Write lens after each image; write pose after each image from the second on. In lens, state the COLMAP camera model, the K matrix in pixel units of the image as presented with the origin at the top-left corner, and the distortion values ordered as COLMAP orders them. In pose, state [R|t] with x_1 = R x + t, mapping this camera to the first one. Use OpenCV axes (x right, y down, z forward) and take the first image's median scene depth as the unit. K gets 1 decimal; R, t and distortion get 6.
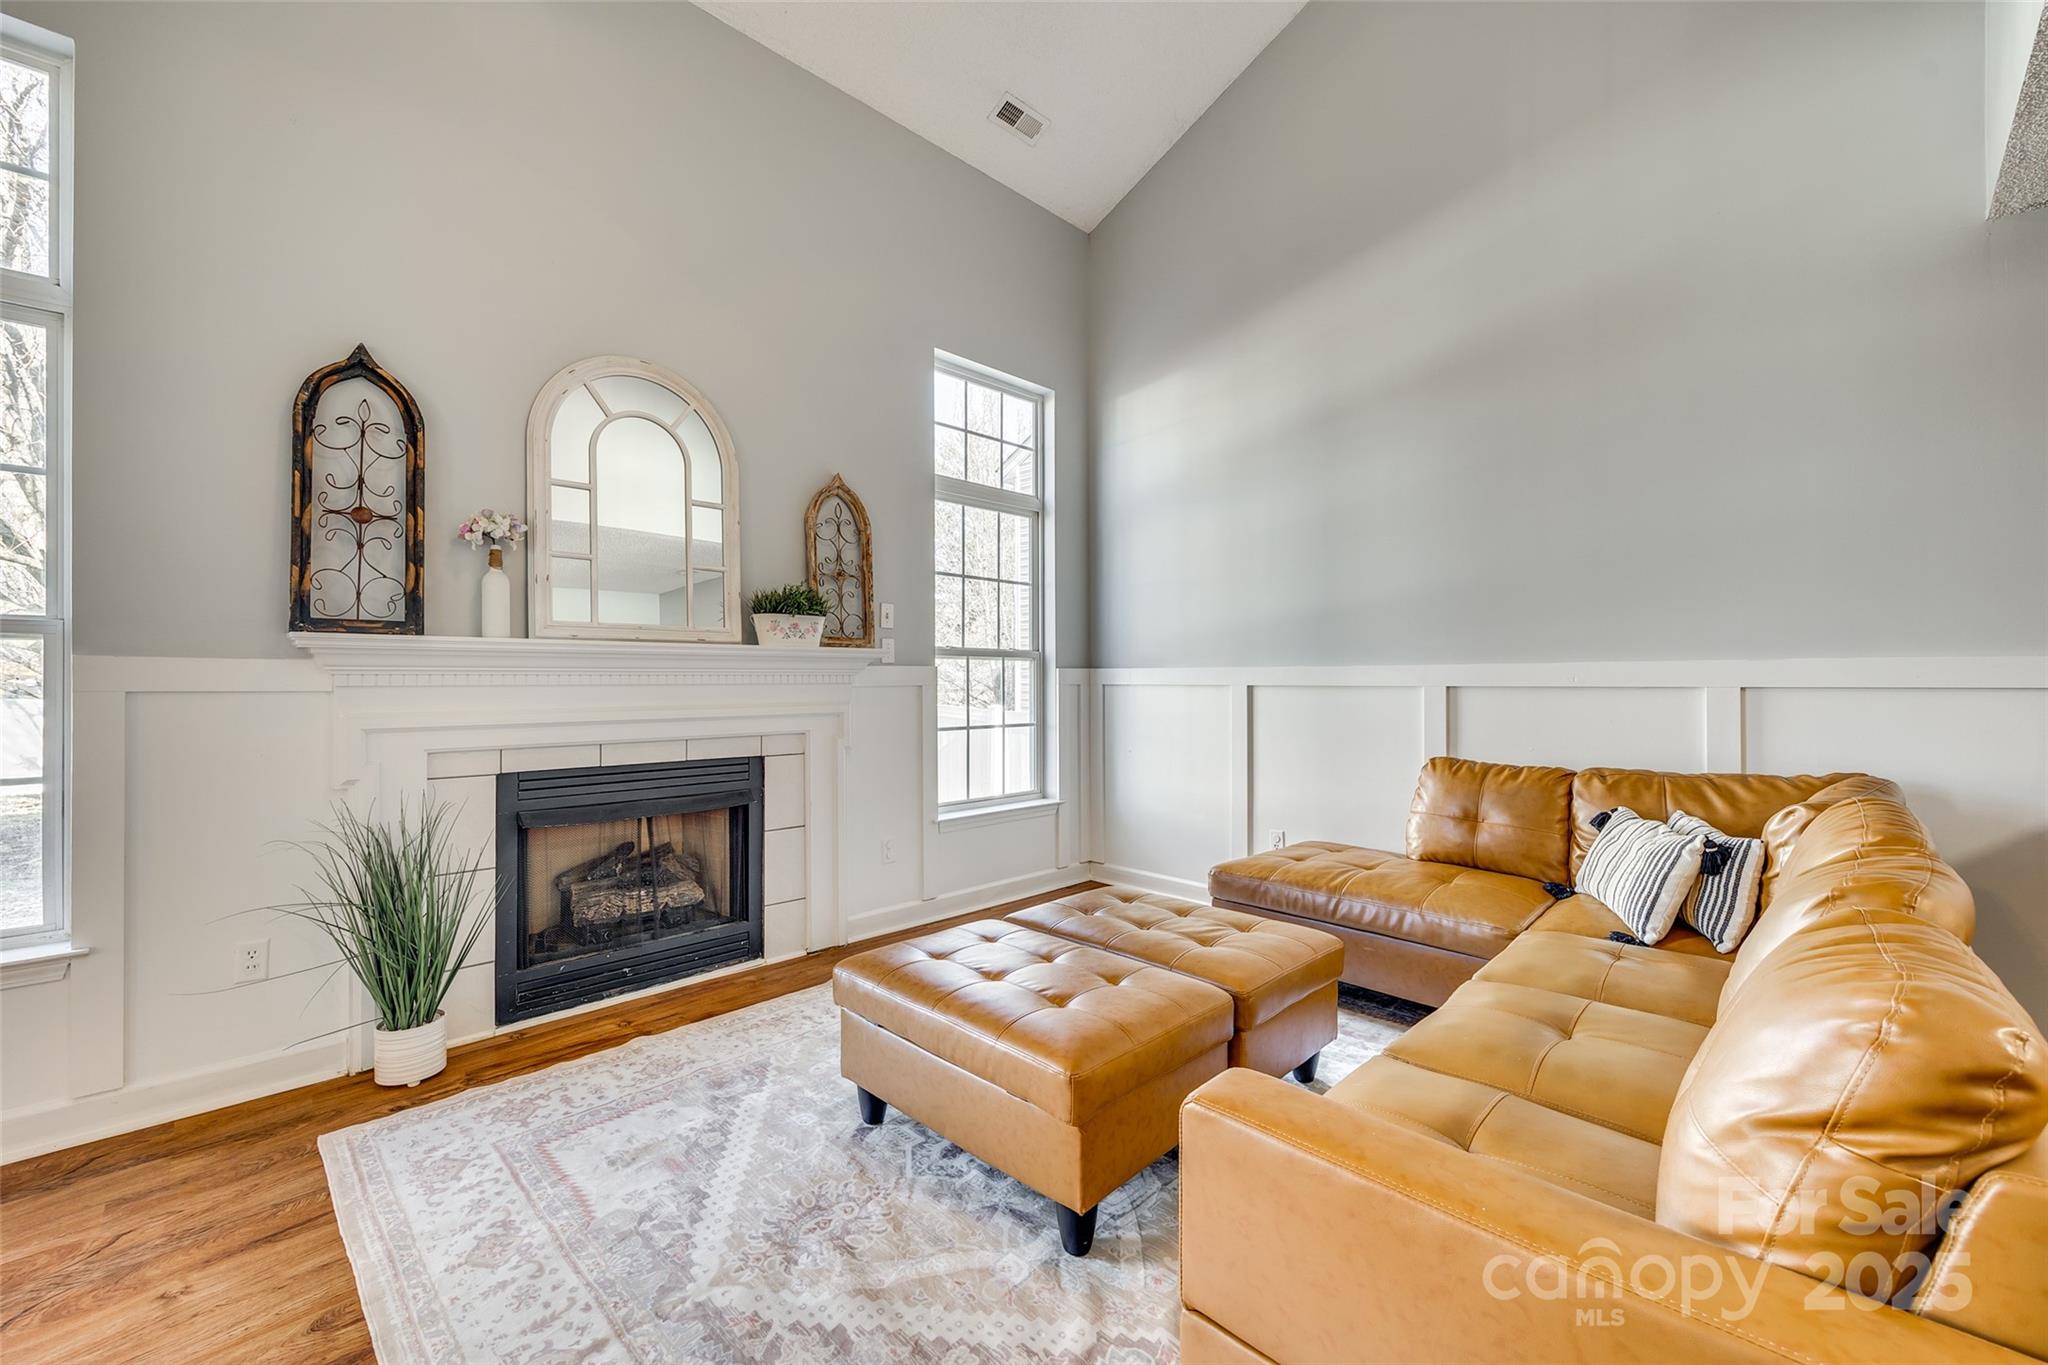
lens RADIAL K [[822.7, 0, 1036.8], [0, 822.7, 674.5], [0, 0, 1]] dist [-0.004450, -0.000339]
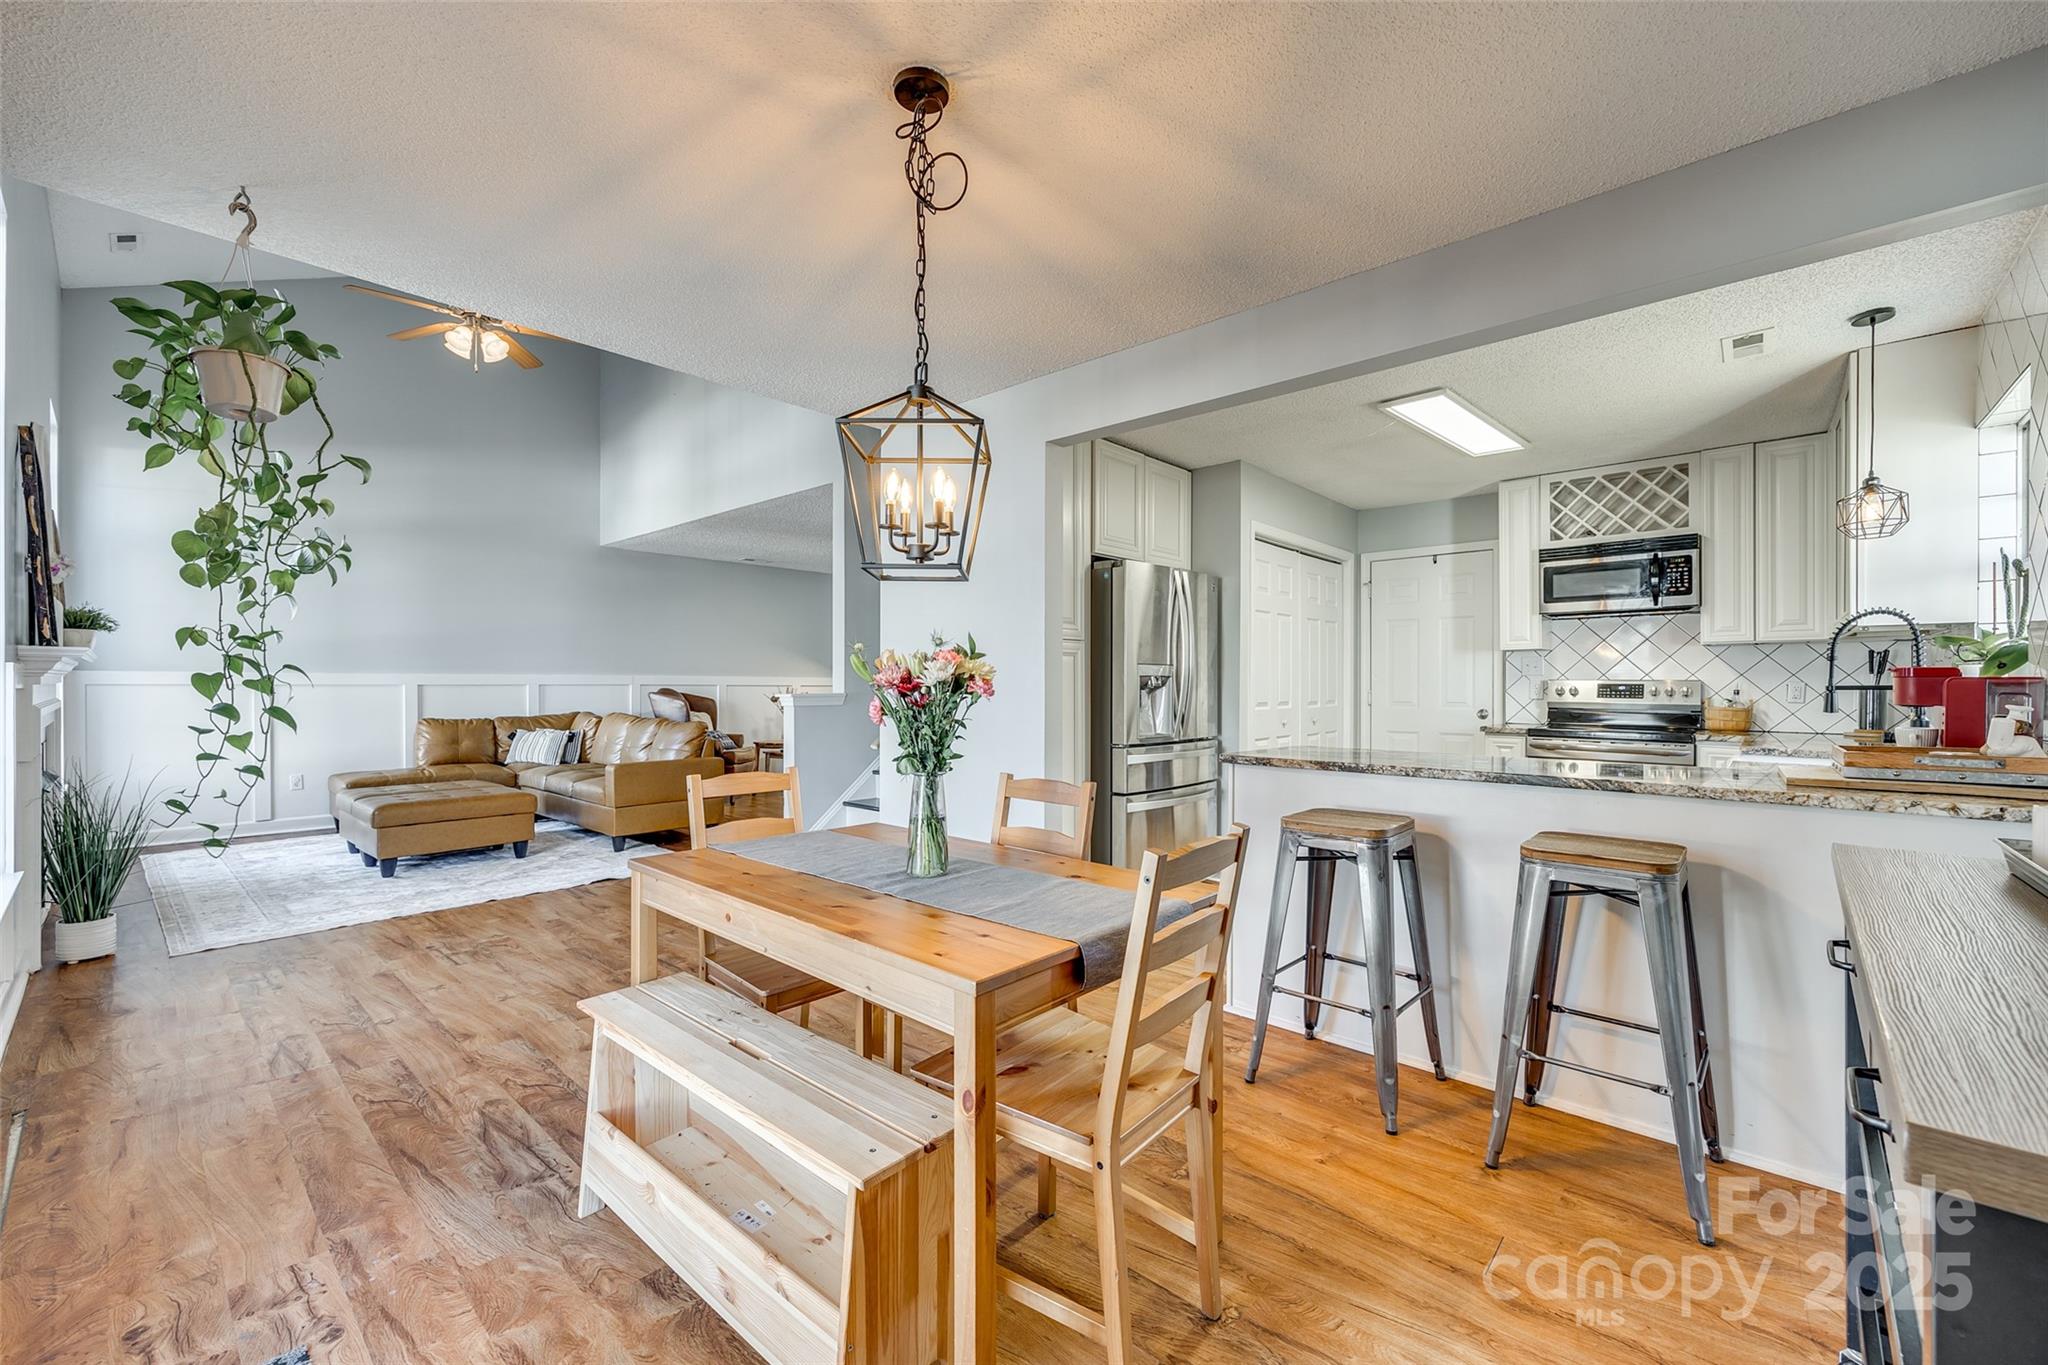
lens RADIAL K [[822.7, 0, 1013.1], [0, 822.7, 685.6], [0, 0, 1]] dist [-0.004450, -0.000339]
pose [[-0.043467, -0.002990, 0.999050, -1.872654], [-0.009166, 0.999955, 0.002594, -0.001665], [-0.999013, -0.009045, -0.043492, -0.448347]]
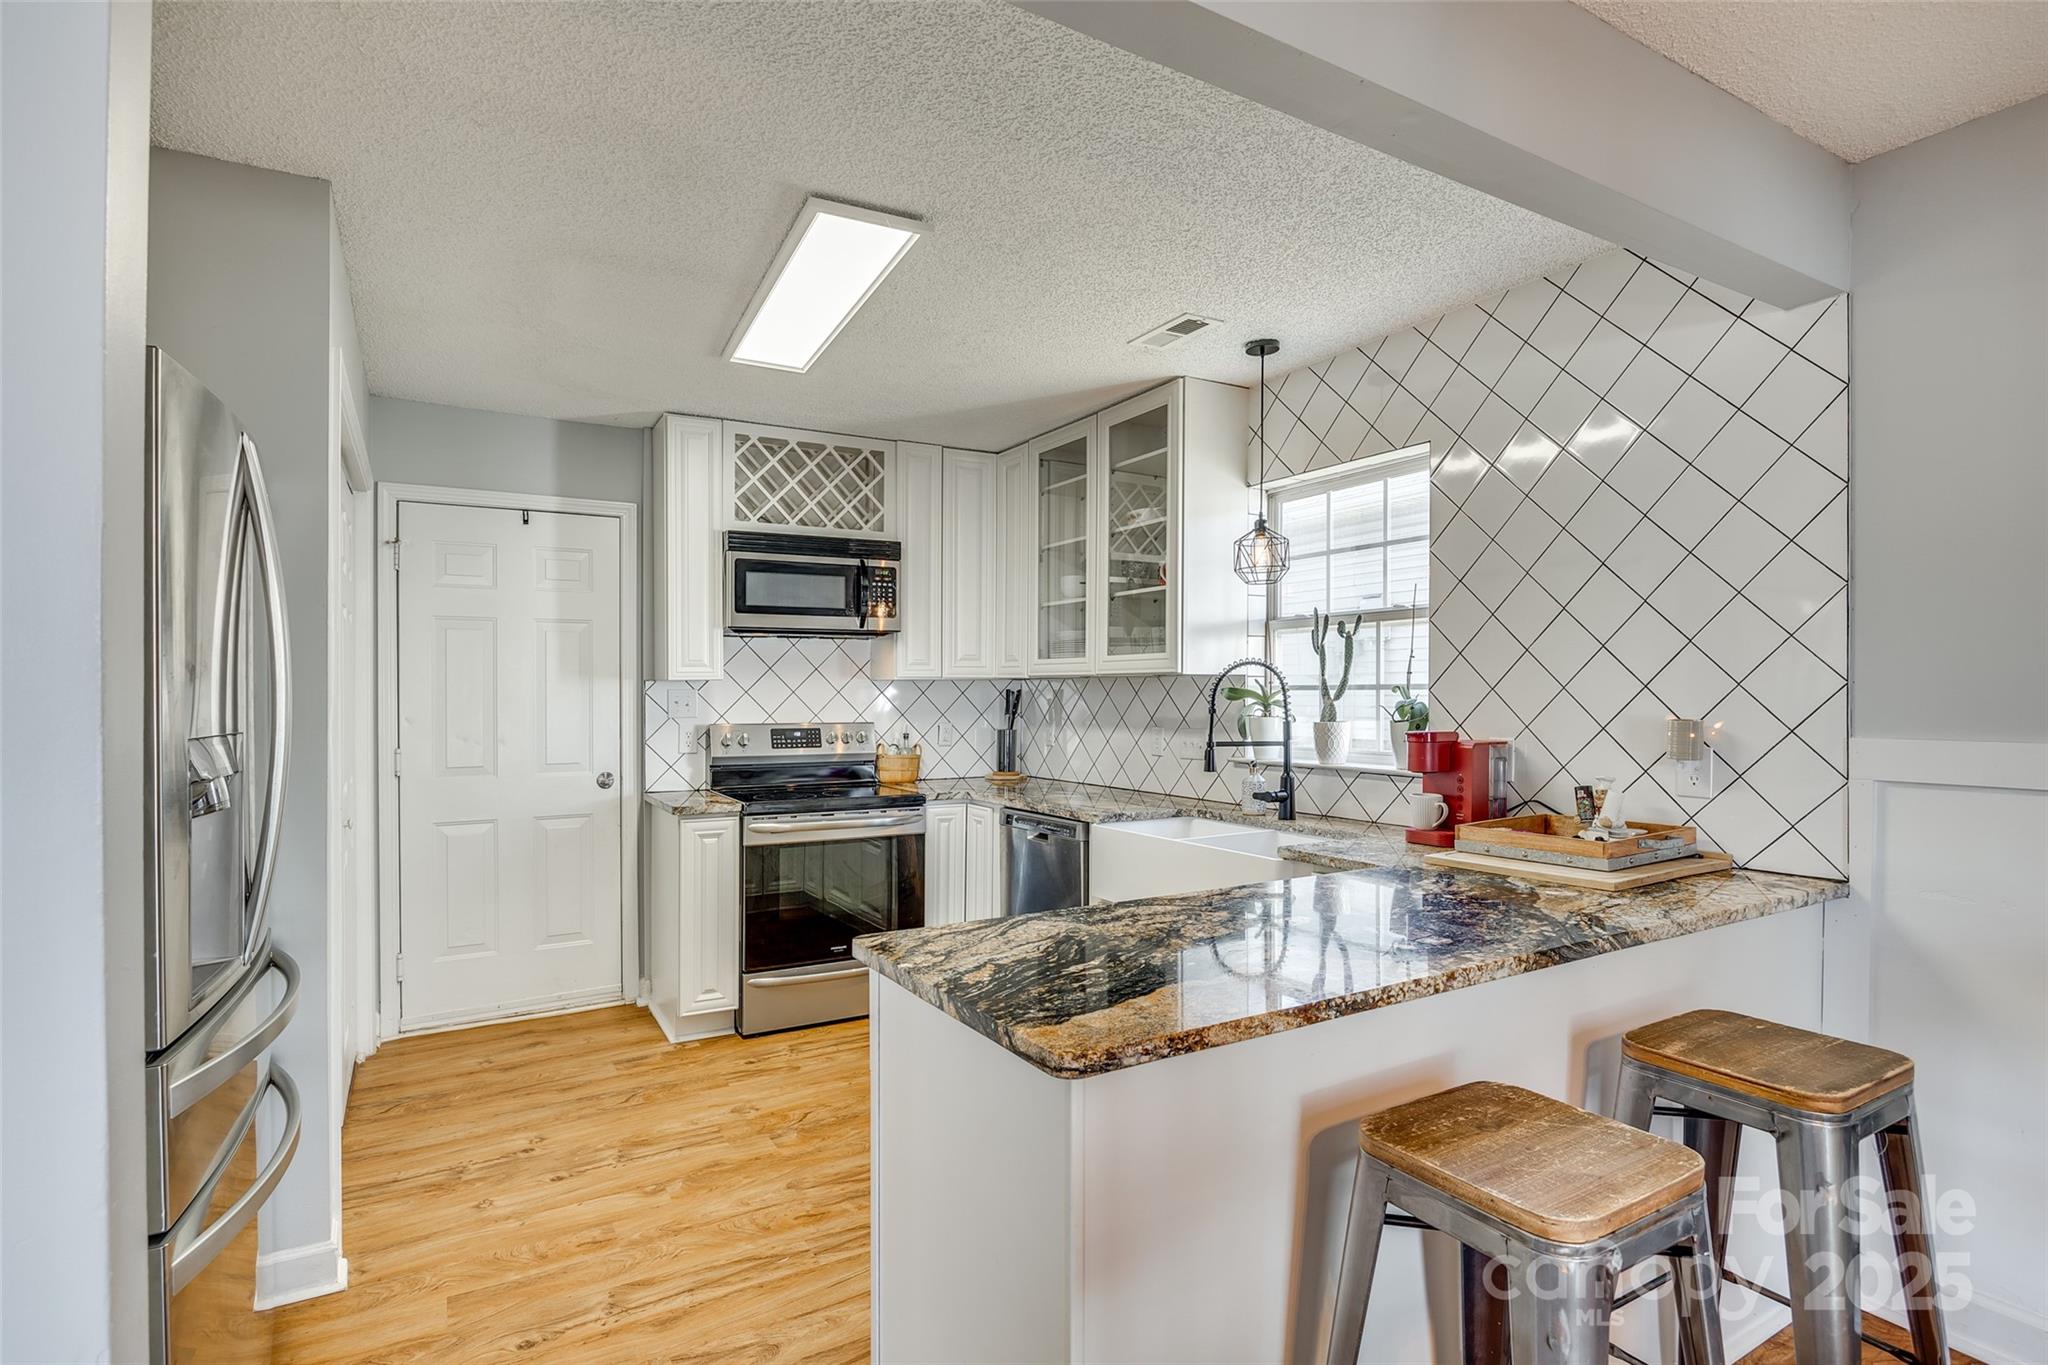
lens RADIAL K [[1020.6, 0, 1028.2], [0, 1020.6, 699.1], [0, 0, 1]] dist [-0.009211, 0.000003]
pose [[-0.967797, -0.001691, 0.251725, -0.967646], [-0.002338, 0.999995, -0.002270, -0.054732], [-0.251720, -0.002785, -0.967796, -0.354716]]
